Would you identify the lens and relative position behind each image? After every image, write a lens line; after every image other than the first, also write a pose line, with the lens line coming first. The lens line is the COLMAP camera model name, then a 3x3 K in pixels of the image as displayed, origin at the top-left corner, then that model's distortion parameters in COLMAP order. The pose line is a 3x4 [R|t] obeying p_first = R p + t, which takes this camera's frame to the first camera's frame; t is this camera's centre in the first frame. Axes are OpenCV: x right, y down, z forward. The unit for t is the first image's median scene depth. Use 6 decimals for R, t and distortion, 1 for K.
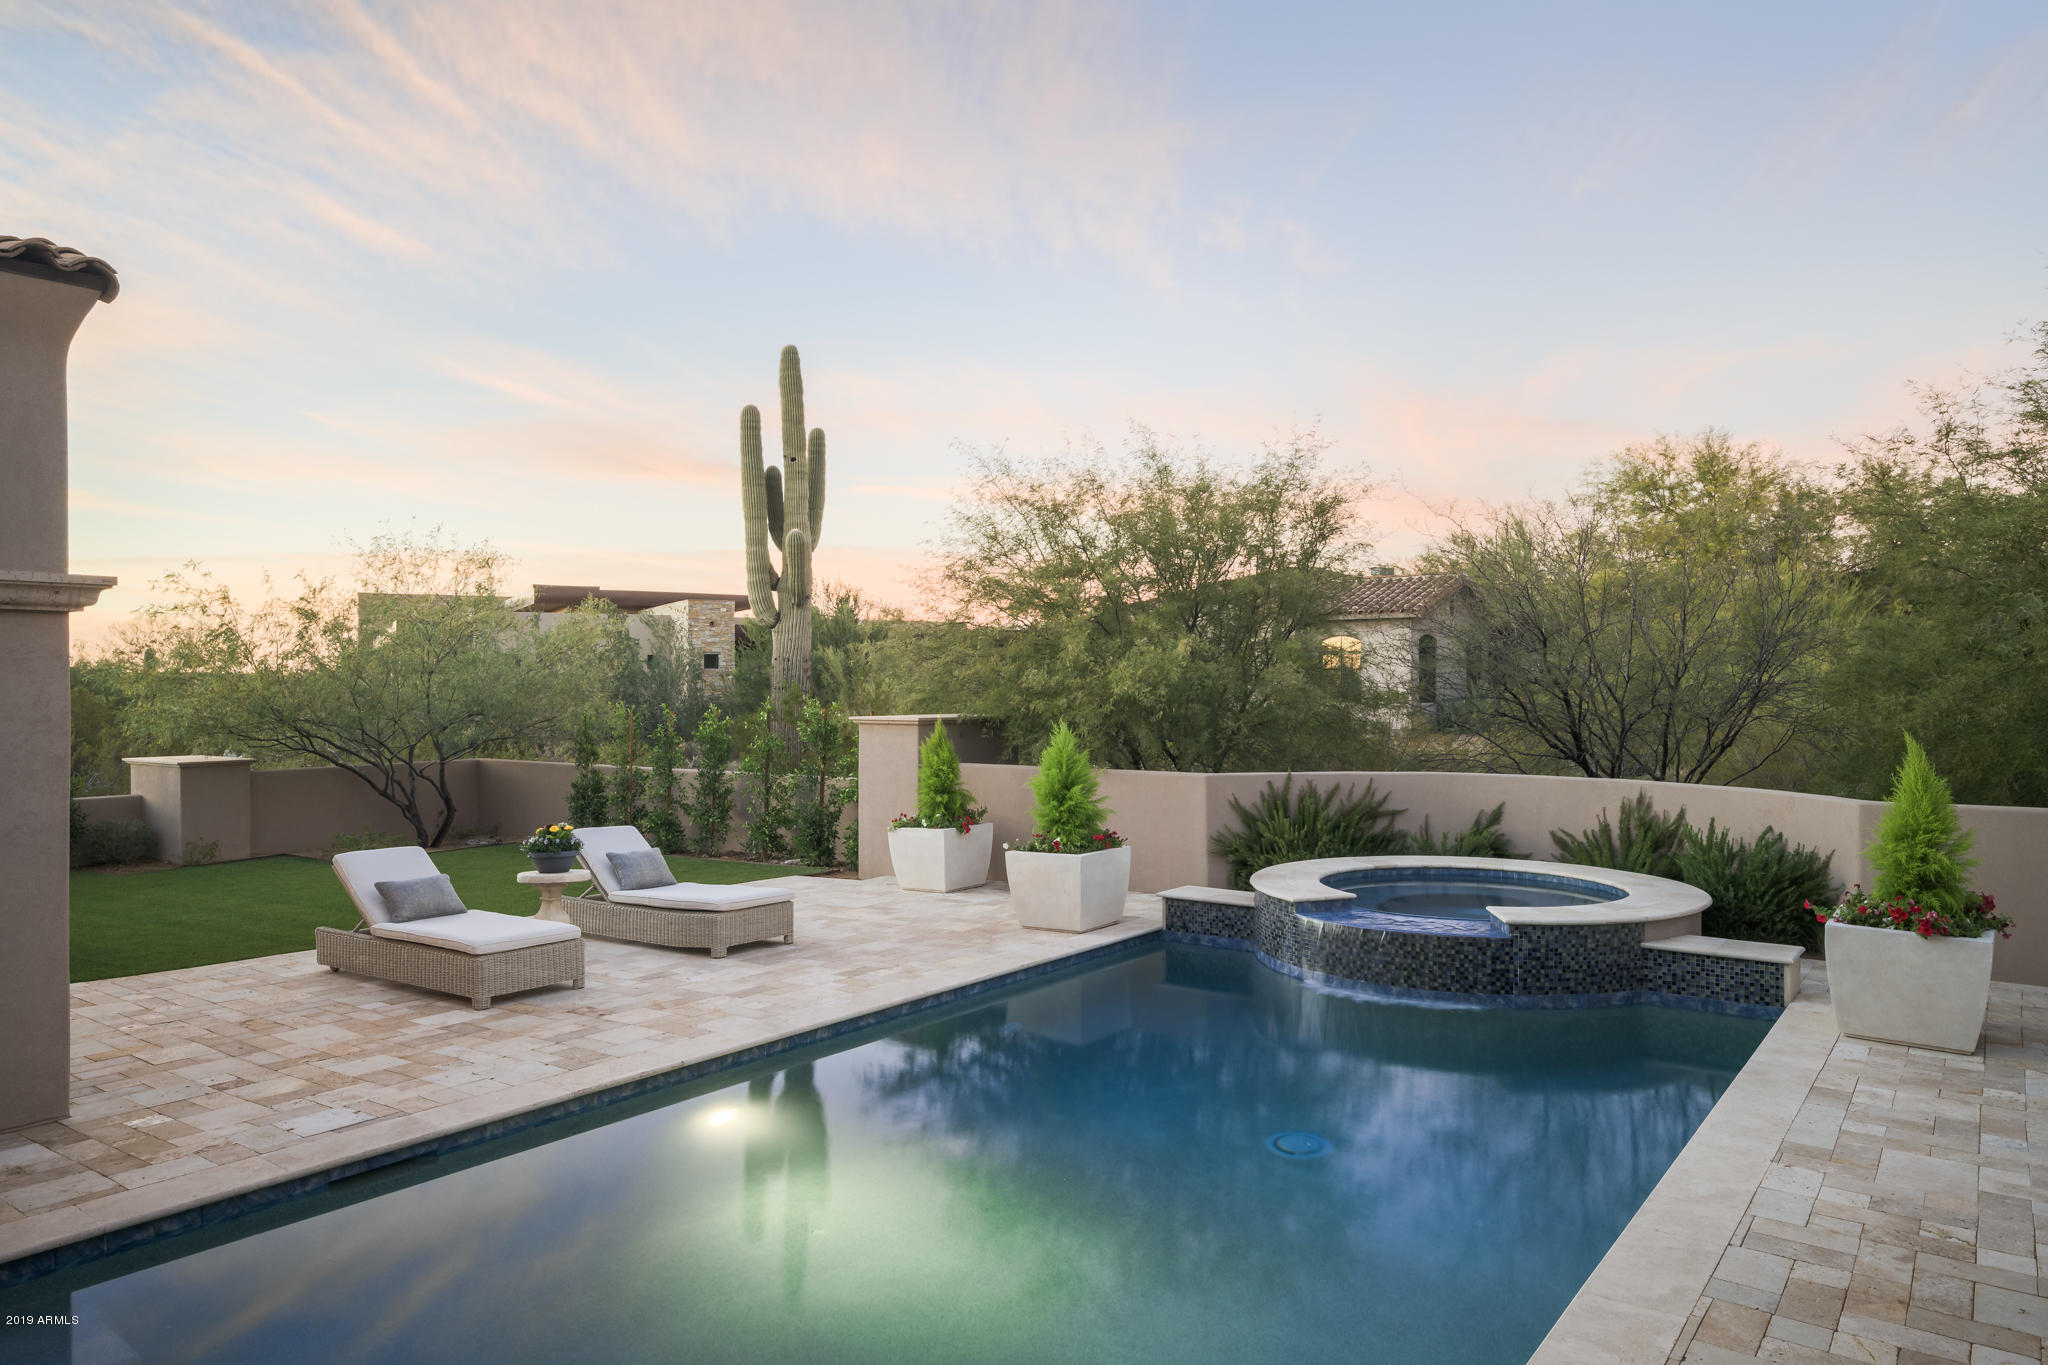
lens RADIAL K [[1320.8, 0, 1024.0], [0, 1320.8, 682.5], [0, 0, 1]] dist [-0.002543, 0.001216]
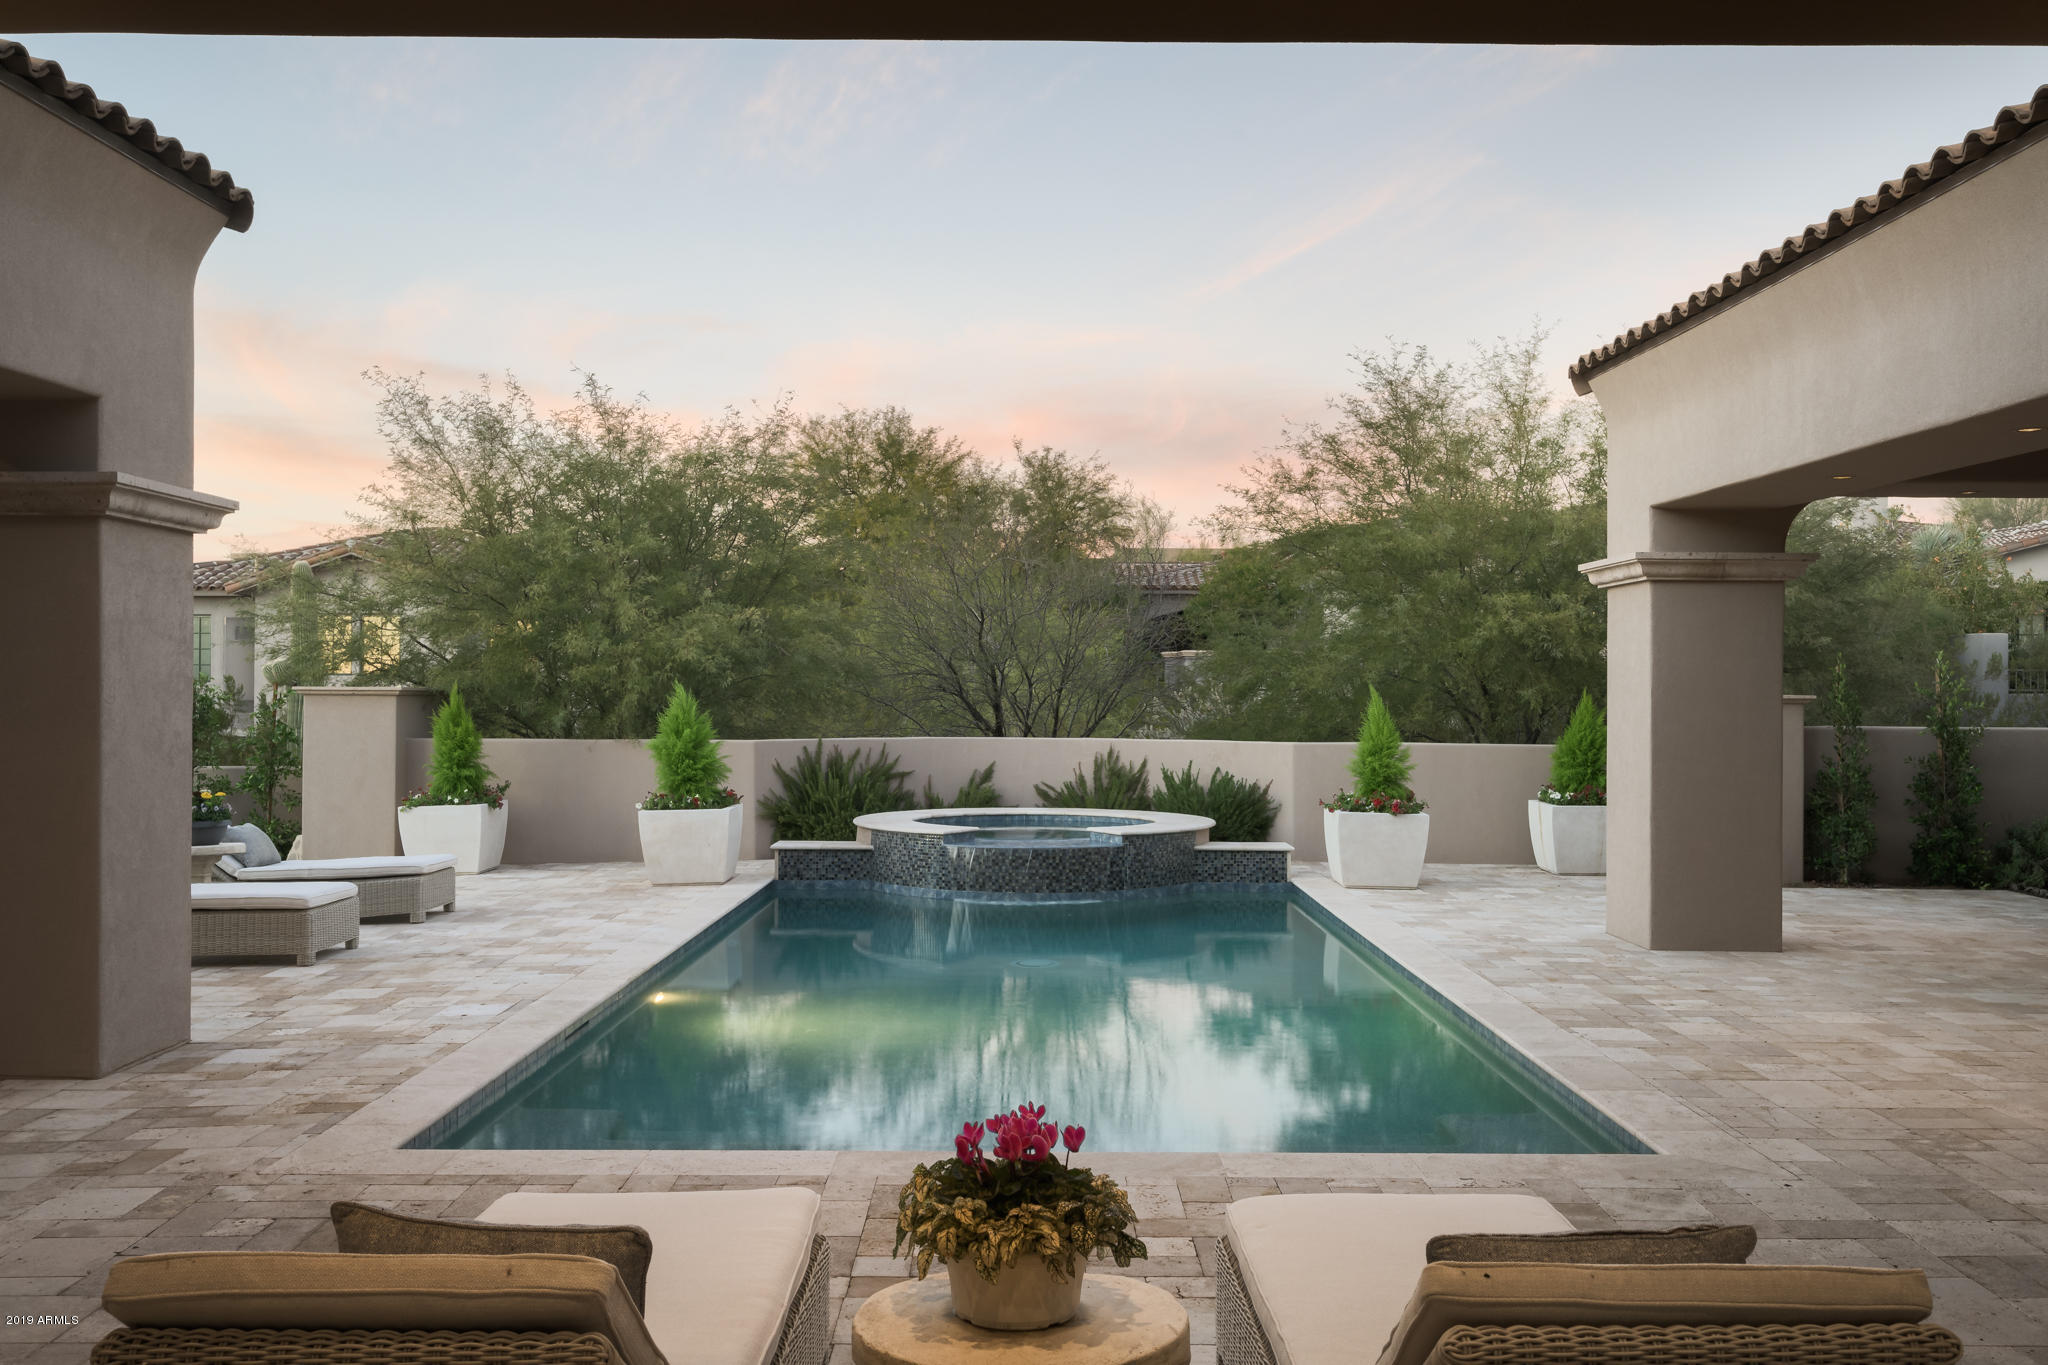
lens RADIAL K [[1785.6, 0, 1024.0], [0, 1785.6, 682.5], [0, 0, 1]] dist [0.004467, 0.001610]
pose [[0.800449, 0.010737, 0.599304, -0.597088], [-0.008877, 0.999942, -0.006057, 0.035697], [-0.599335, -0.000472, 0.800498, -0.267305]]
